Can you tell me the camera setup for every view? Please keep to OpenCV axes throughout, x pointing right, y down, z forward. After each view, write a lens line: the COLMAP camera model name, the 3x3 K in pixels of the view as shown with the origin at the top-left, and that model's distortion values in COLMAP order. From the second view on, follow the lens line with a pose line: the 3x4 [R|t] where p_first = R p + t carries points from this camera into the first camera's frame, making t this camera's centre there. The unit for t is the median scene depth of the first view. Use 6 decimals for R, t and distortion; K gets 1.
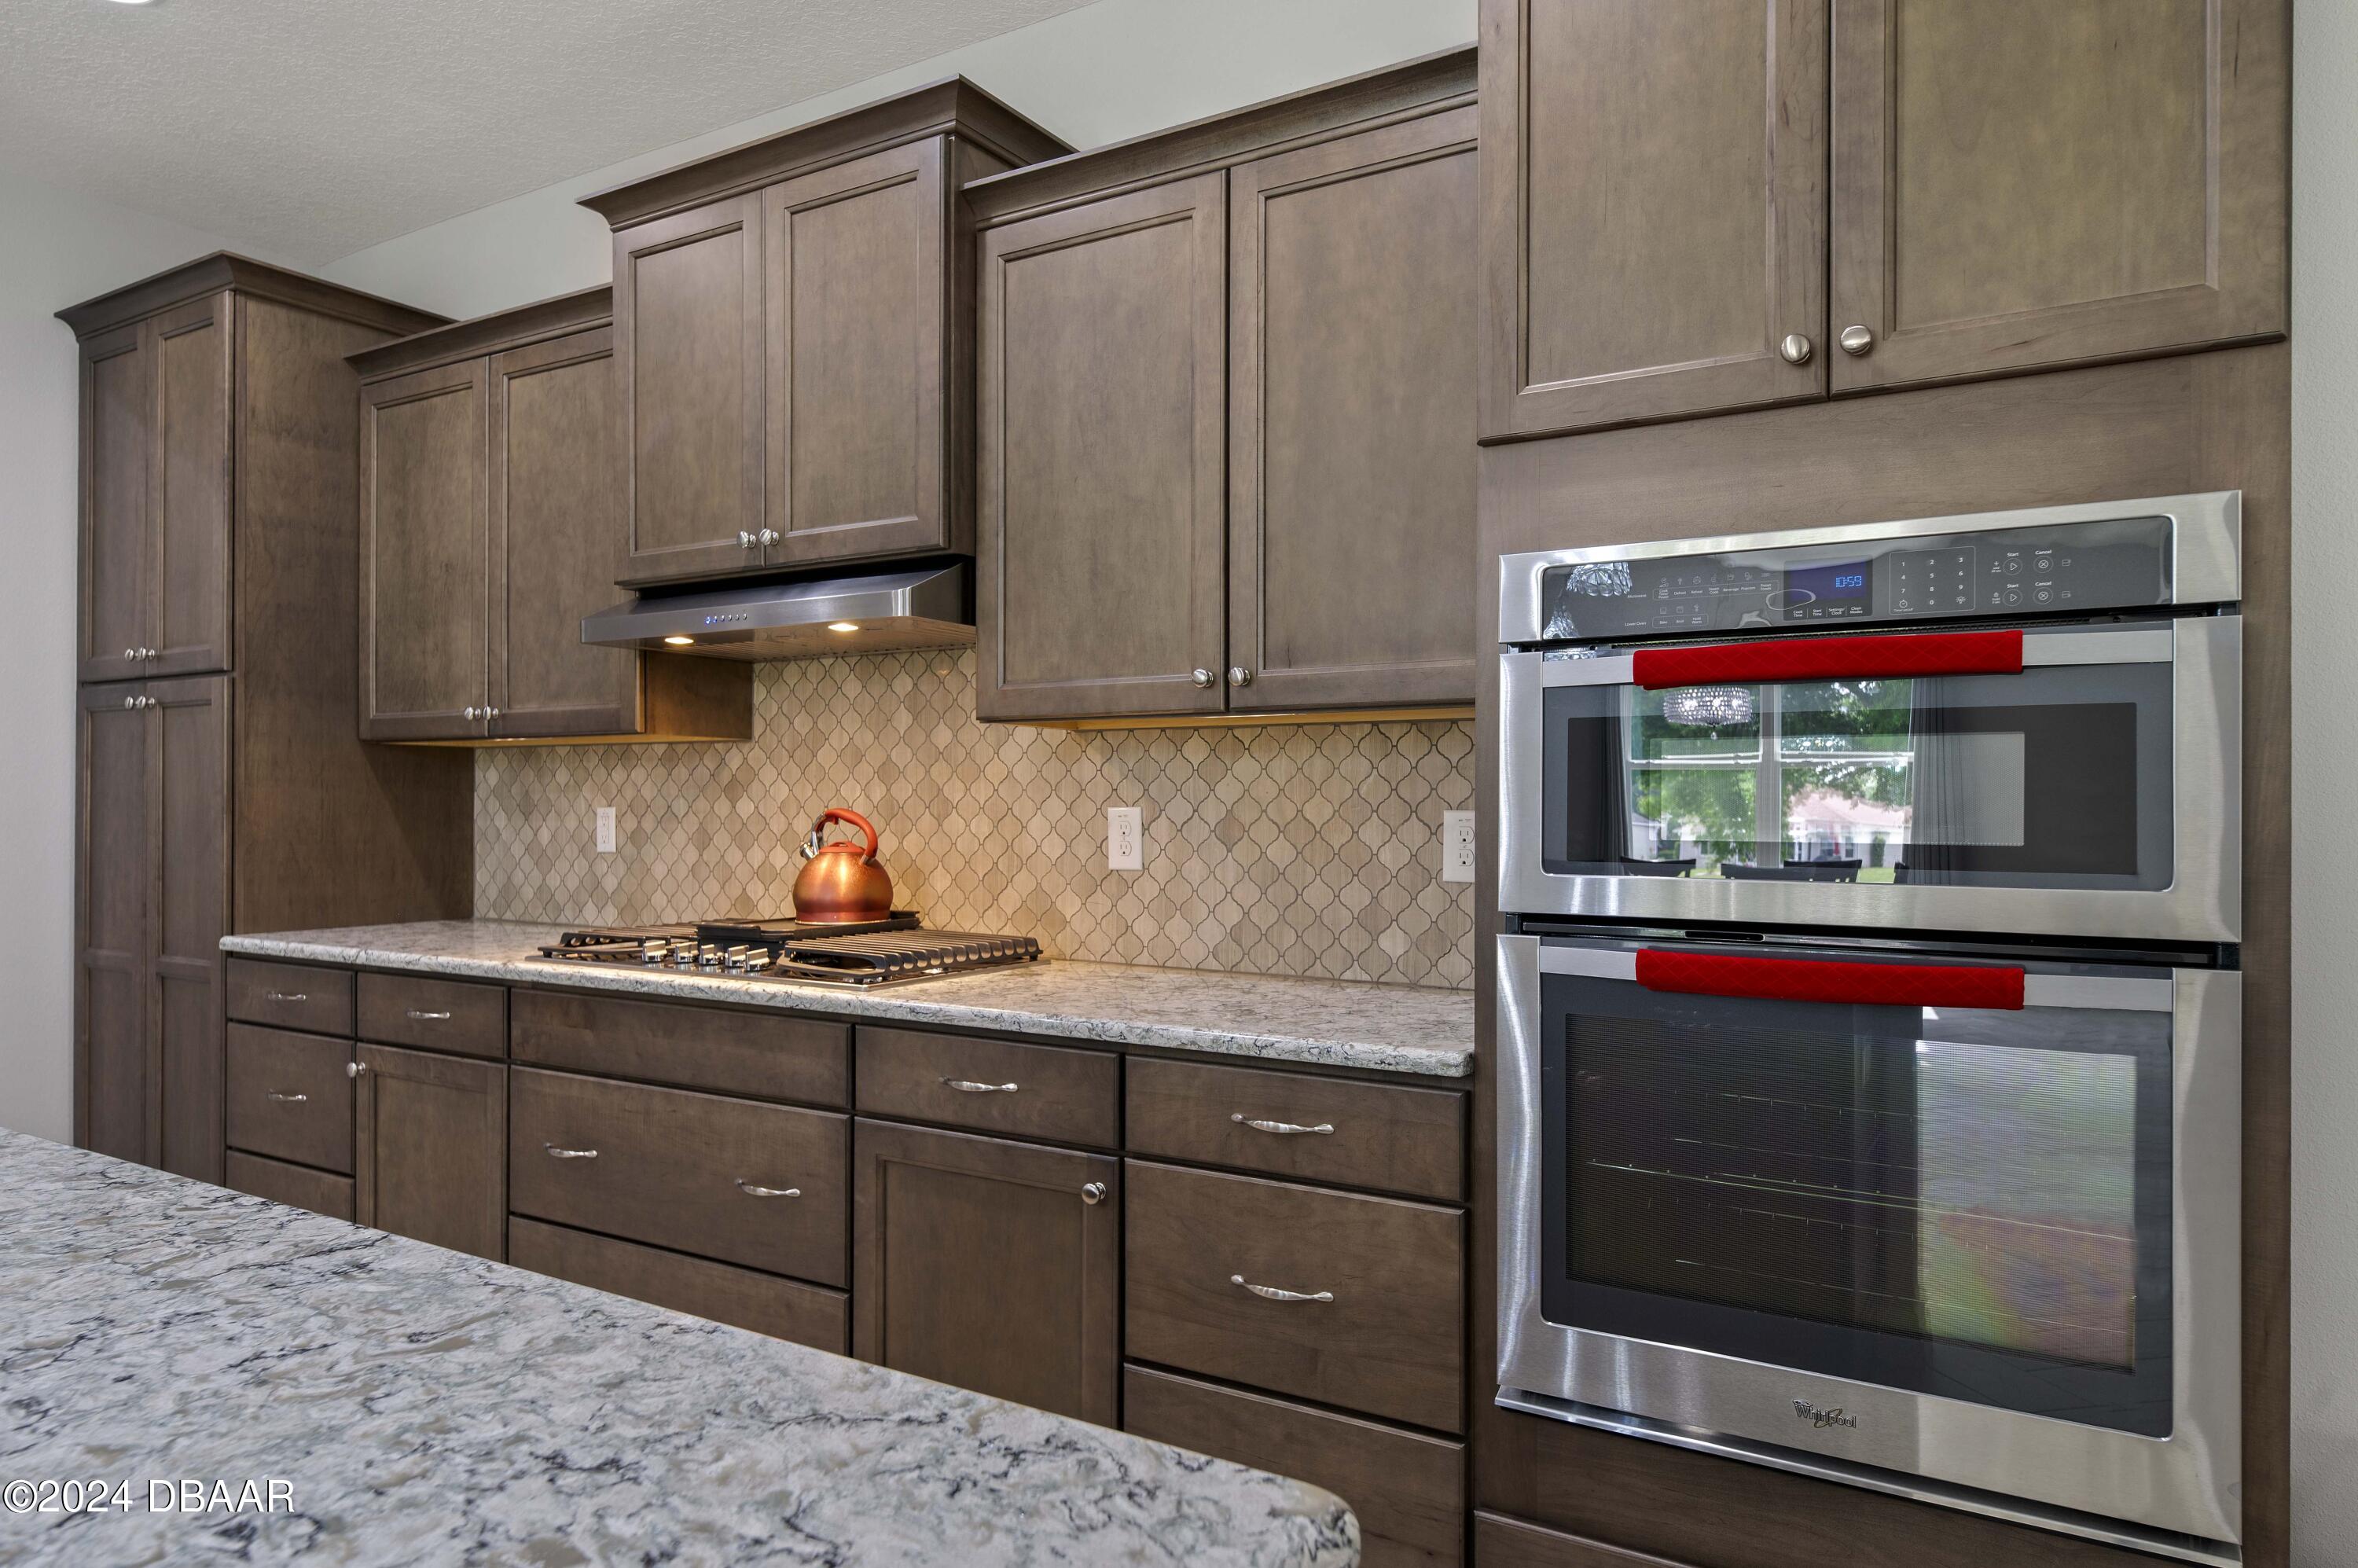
lens RADIAL K [[1476.1, 0, 1187.4], [0, 1476.1, 802.5], [0, 0, 1]] dist [0.005591, -0.000527]
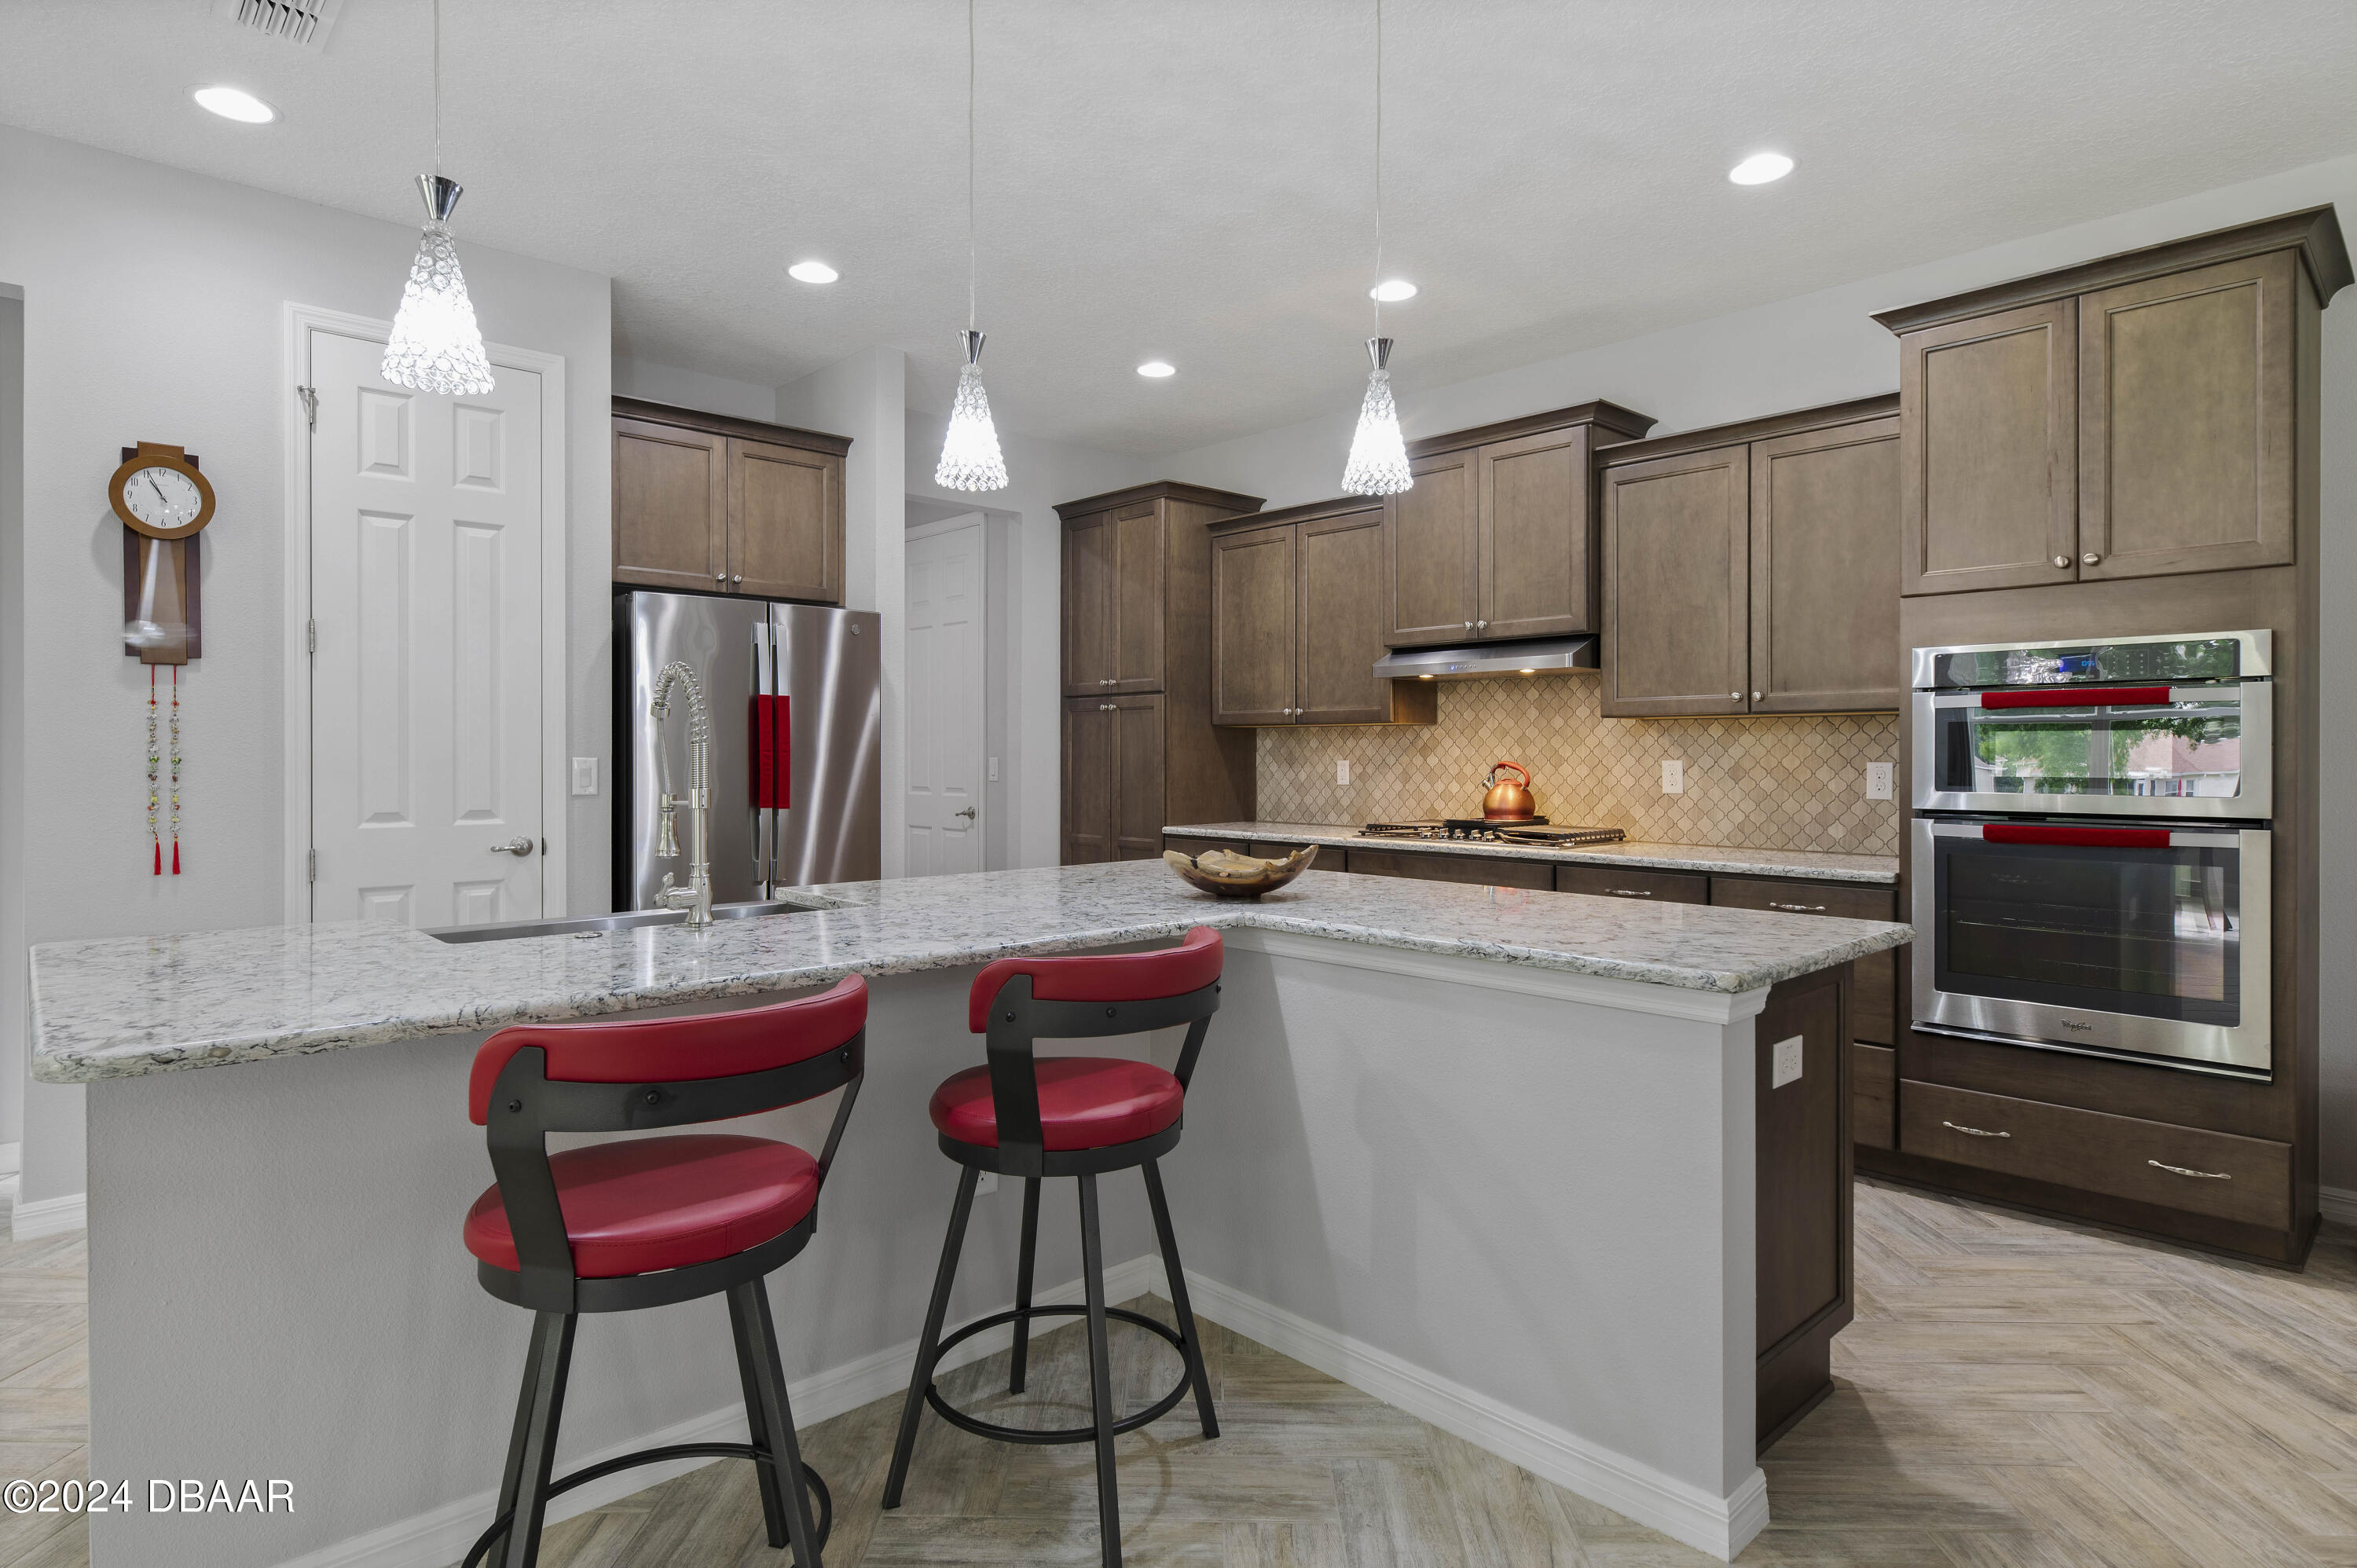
lens RADIAL K [[1249.5, 0, 1176.0], [0, 1249.5, 756.2], [0, 0, 1]] dist [-0.000118, -0.001439]
pose [[0.963757, -0.003282, -0.266763, -0.228080], [0.004338, 0.999985, 0.003369, -0.010326], [0.266748, -0.004404, 0.963756, -0.710216]]
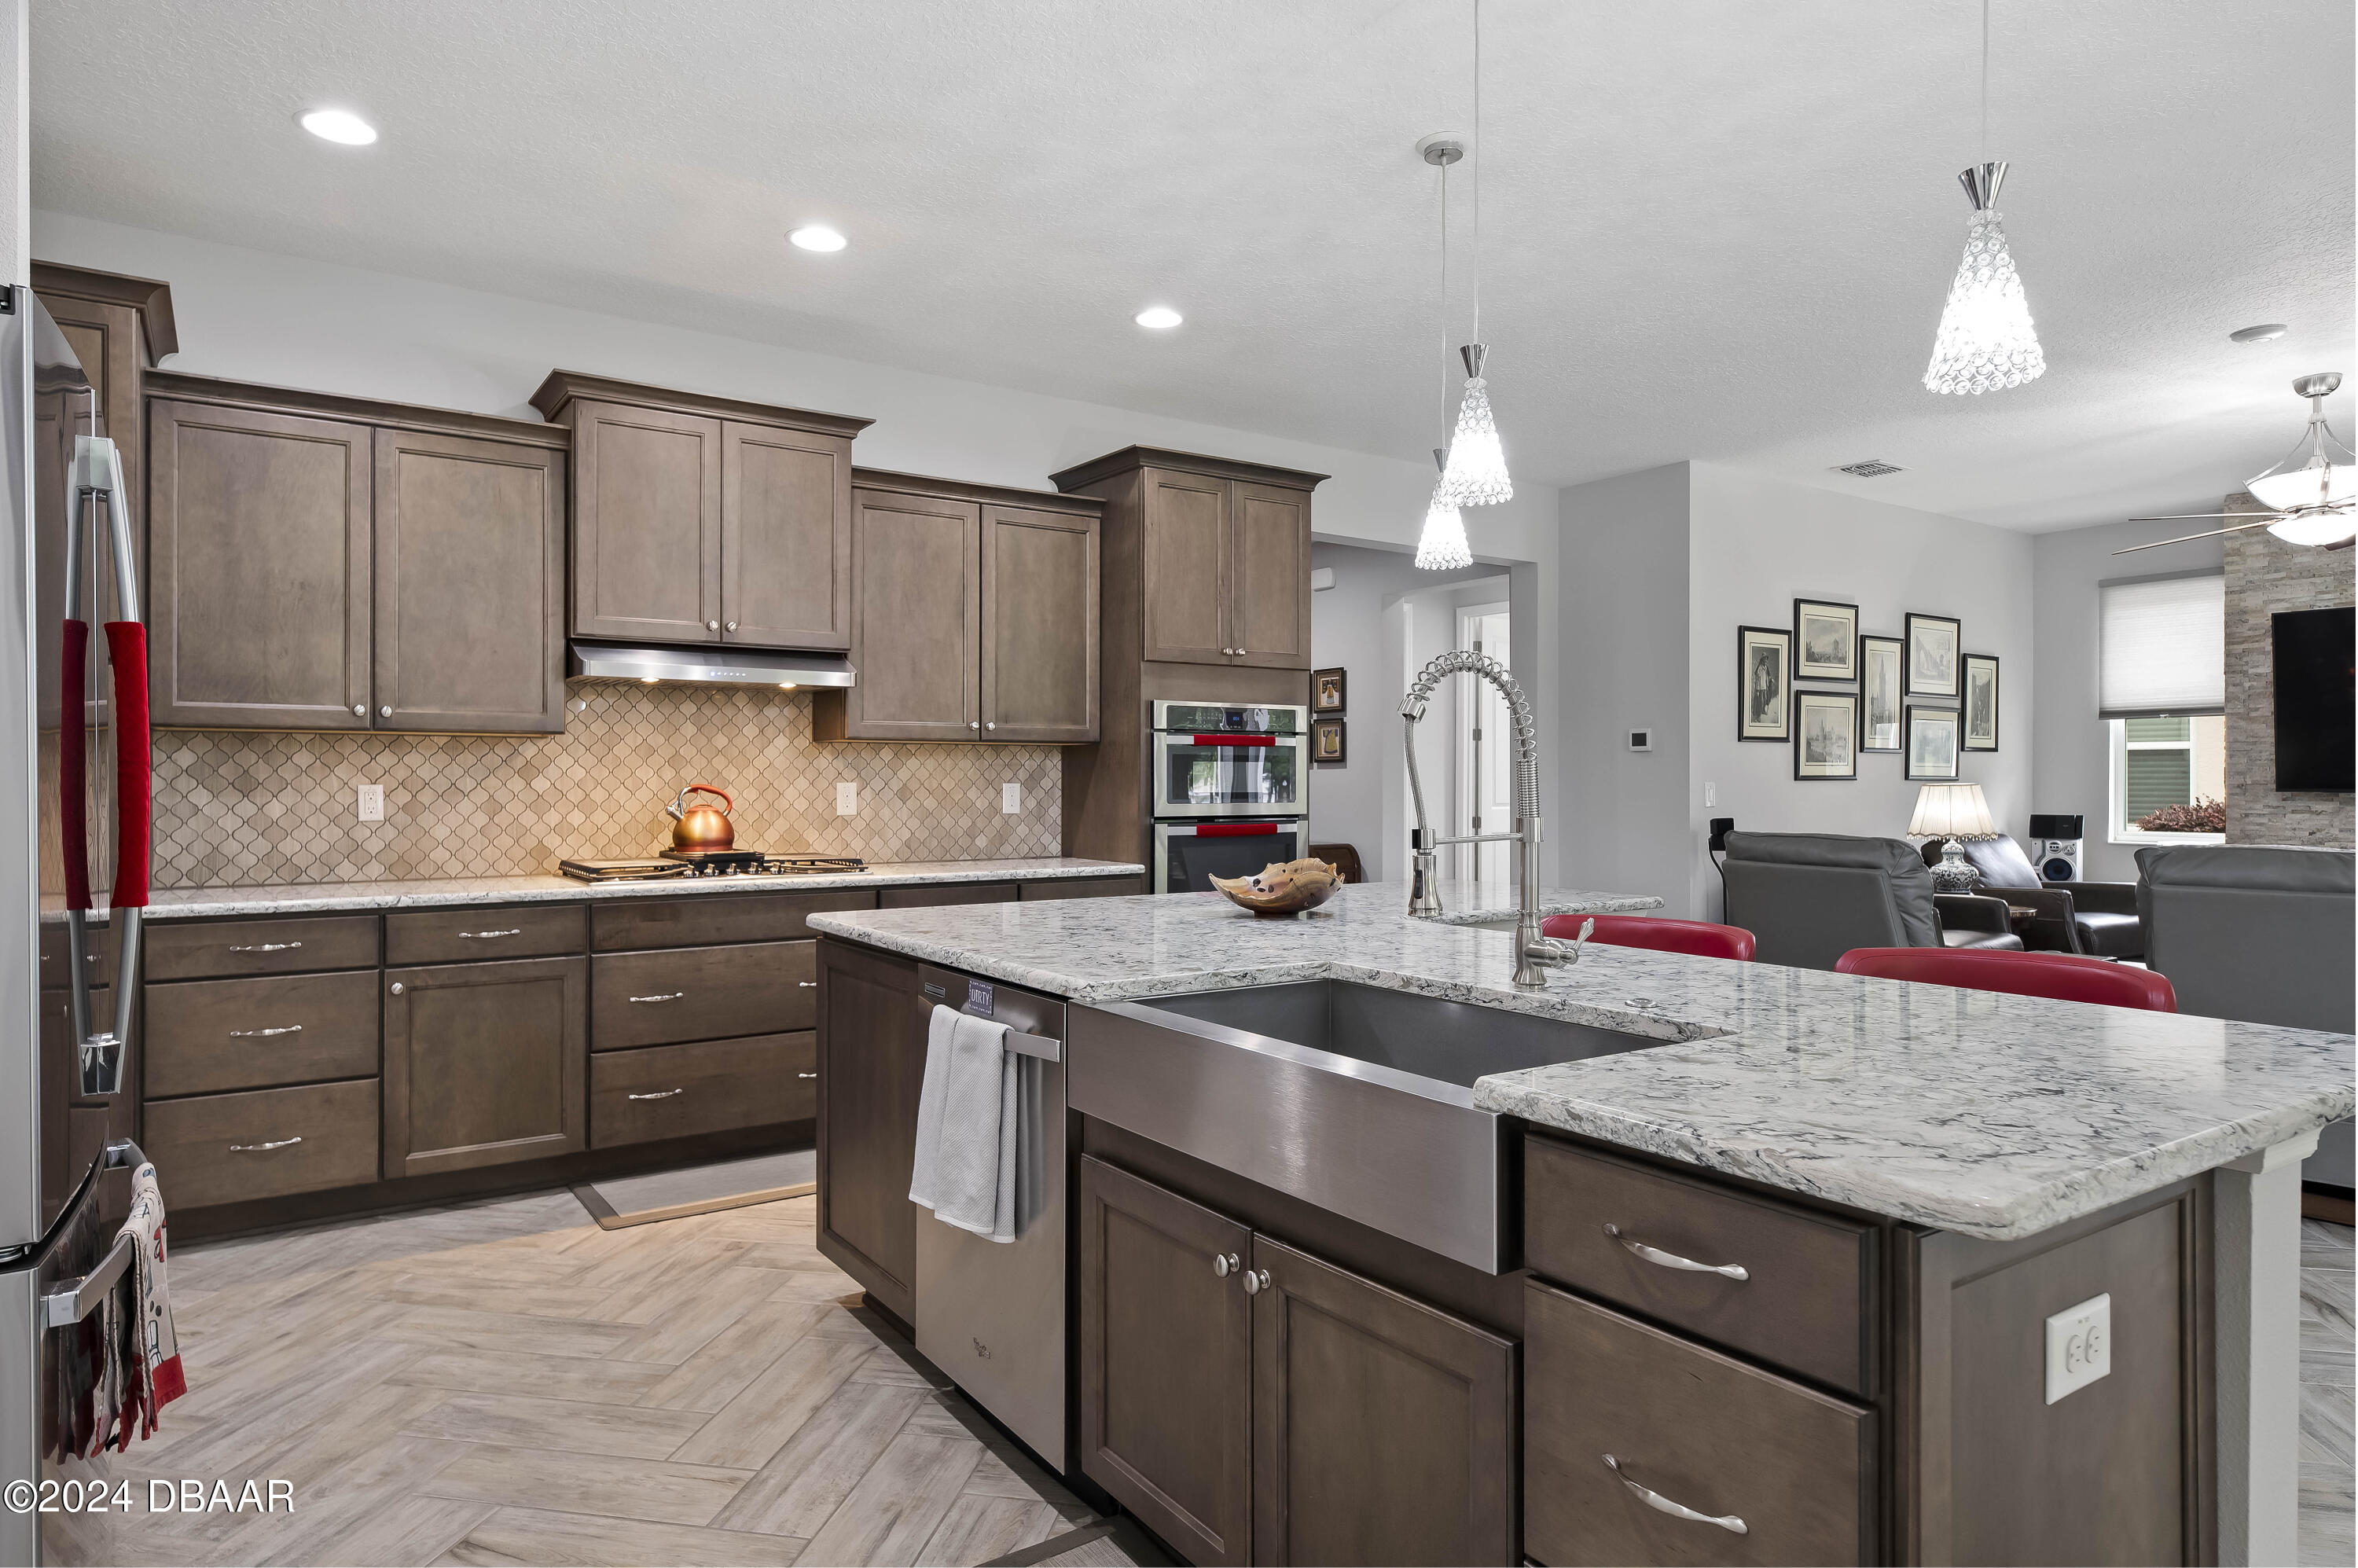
lens RADIAL K [[1365.1, 0, 1171.1], [0, 1365.1, 772.0], [0, 0, 1]] dist [0.006552, 0.001052]
pose [[0.410895, 0.000521, 0.911682, -1.493989], [-0.002826, 0.999996, 0.000702, -0.013084], [-0.911678, -0.002864, 0.410895, -0.118258]]
